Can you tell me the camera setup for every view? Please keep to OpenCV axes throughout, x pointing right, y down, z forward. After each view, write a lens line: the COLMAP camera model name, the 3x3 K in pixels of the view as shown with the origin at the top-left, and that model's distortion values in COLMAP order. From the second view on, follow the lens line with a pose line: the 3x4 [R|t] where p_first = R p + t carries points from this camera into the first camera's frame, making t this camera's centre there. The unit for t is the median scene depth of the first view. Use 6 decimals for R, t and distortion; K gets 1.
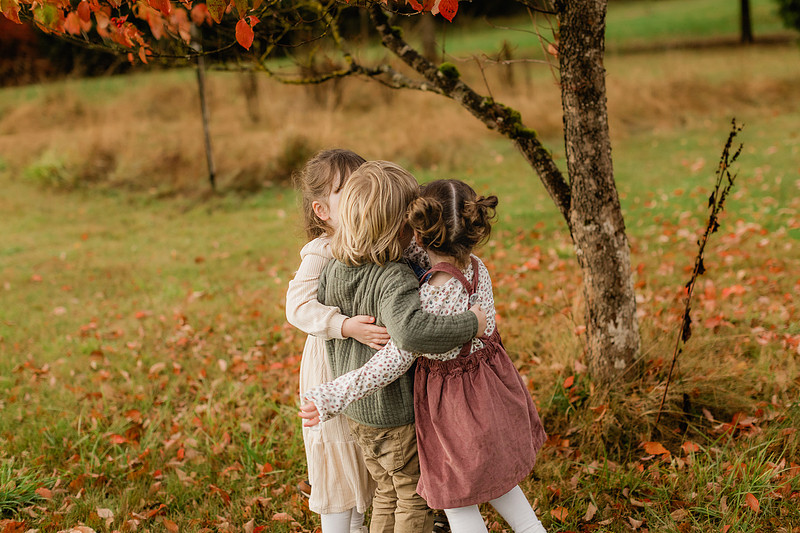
lens RADIAL K [[1154.4, 0, 400.9], [0, 1154.4, 252.0], [0, 0, 1]] dist [0.016387, -0.007258]
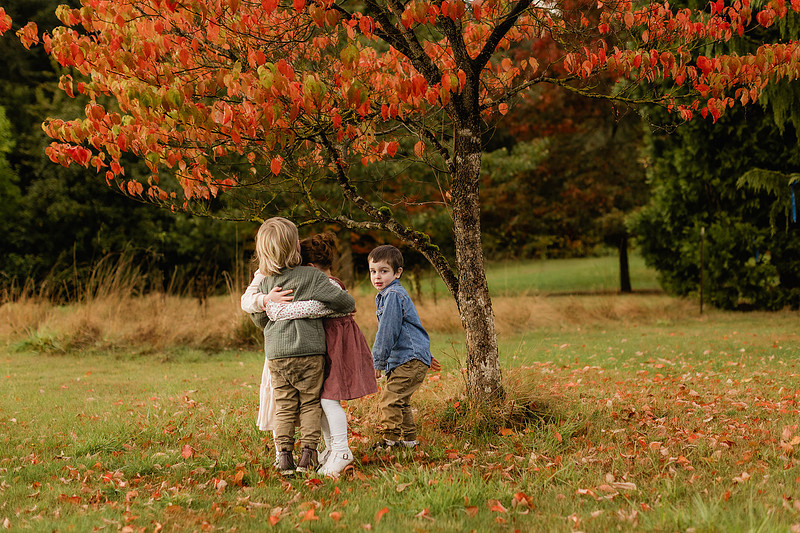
lens RADIAL K [[1145.2, 0, 370.1], [0, 1145.2, 265.8], [0, 0, 1]] dist [-0.009316, -0.130333]
pose [[0.998027, 0.039200, 0.049045, -0.029147], [-0.027606, 0.975566, -0.217966, 0.142666], [-0.056391, 0.216182, 0.974723, -0.290090]]
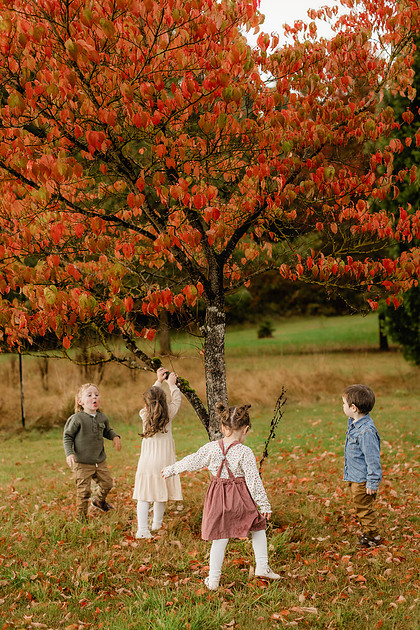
lens RADIAL K [[909.1, 0, 199.5], [0, 909.1, 315.7], [0, 0, 1]] dist [0.016387, -0.007258]
pose [[0.997875, 0.037682, 0.053147, 0.015394], [-0.025977, 0.978237, -0.205858, 0.056526], [-0.059748, 0.204040, 0.977138, -0.355743]]
